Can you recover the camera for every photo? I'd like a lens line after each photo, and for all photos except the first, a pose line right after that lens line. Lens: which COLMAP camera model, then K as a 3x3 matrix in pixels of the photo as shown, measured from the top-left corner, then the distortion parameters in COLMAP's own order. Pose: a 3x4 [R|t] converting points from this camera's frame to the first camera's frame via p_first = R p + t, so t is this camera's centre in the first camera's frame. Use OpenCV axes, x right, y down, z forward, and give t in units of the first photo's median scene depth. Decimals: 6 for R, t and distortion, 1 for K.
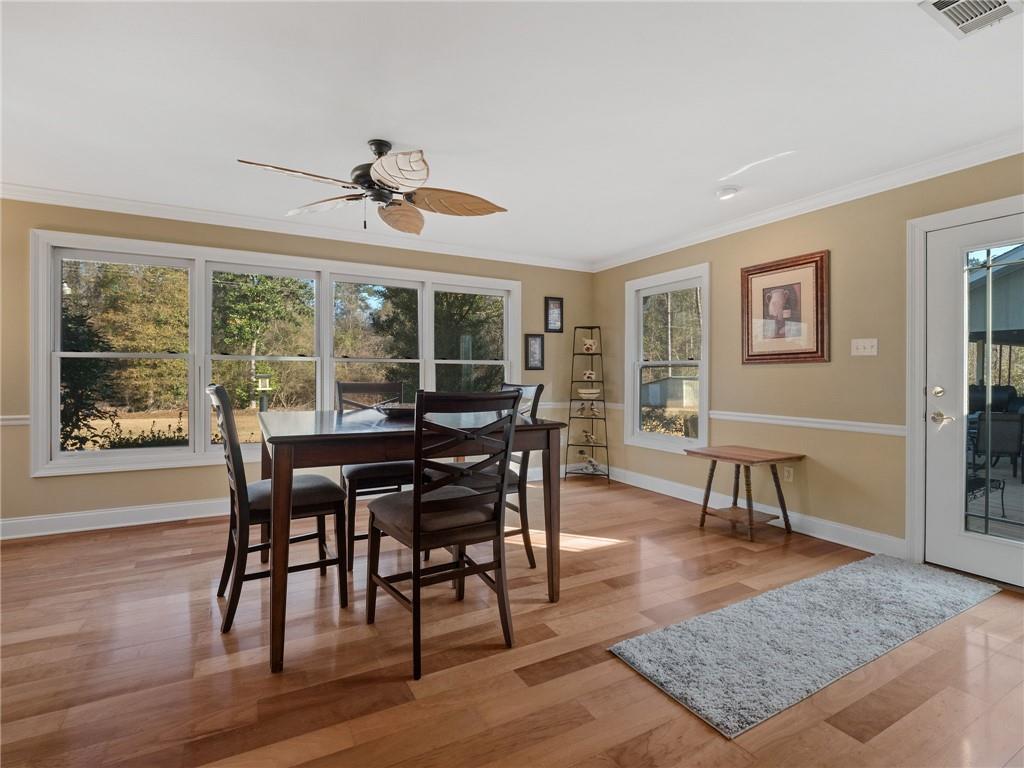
lens RADIAL K [[495.2, 0, 513.6], [0, 495.2, 377.9], [0, 0, 1]] dist [-0.000062, -0.000015]
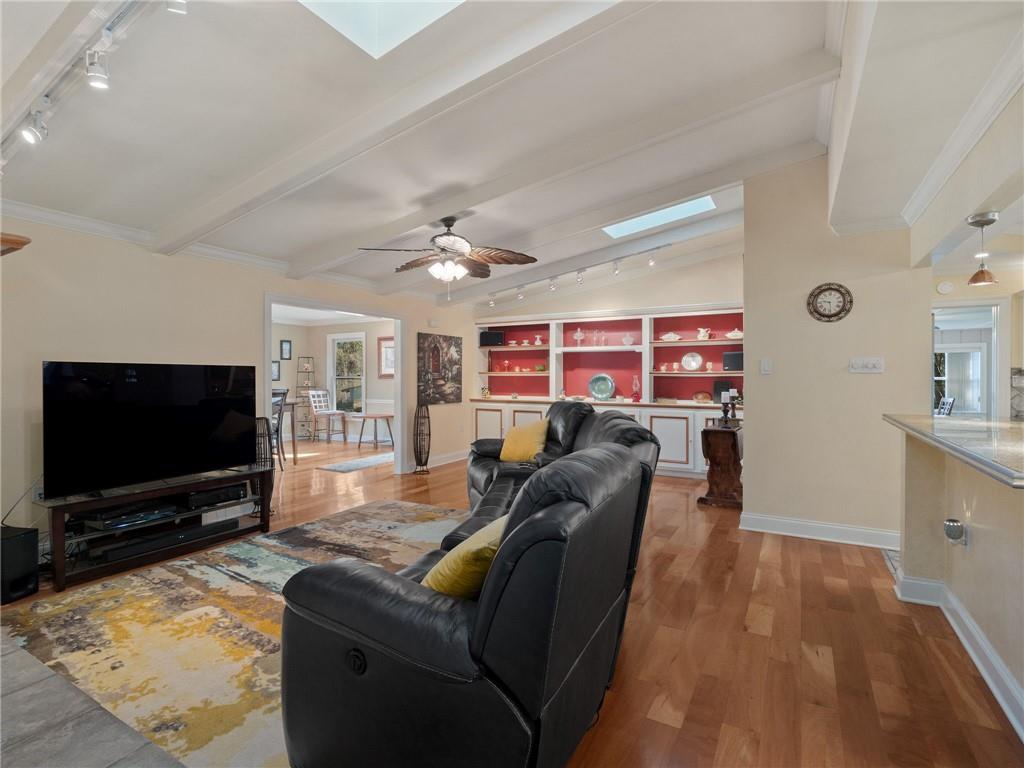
lens RADIAL K [[495.2, 0, 511.0], [0, 495.2, 385.3], [0, 0, 1]] dist [-0.000062, -0.000015]
pose [[0.850778, -0.003926, 0.525511, -0.172023], [0.006910, 0.999969, -0.003717, 0.012991], [-0.525480, 0.006793, 0.850779, -0.977659]]
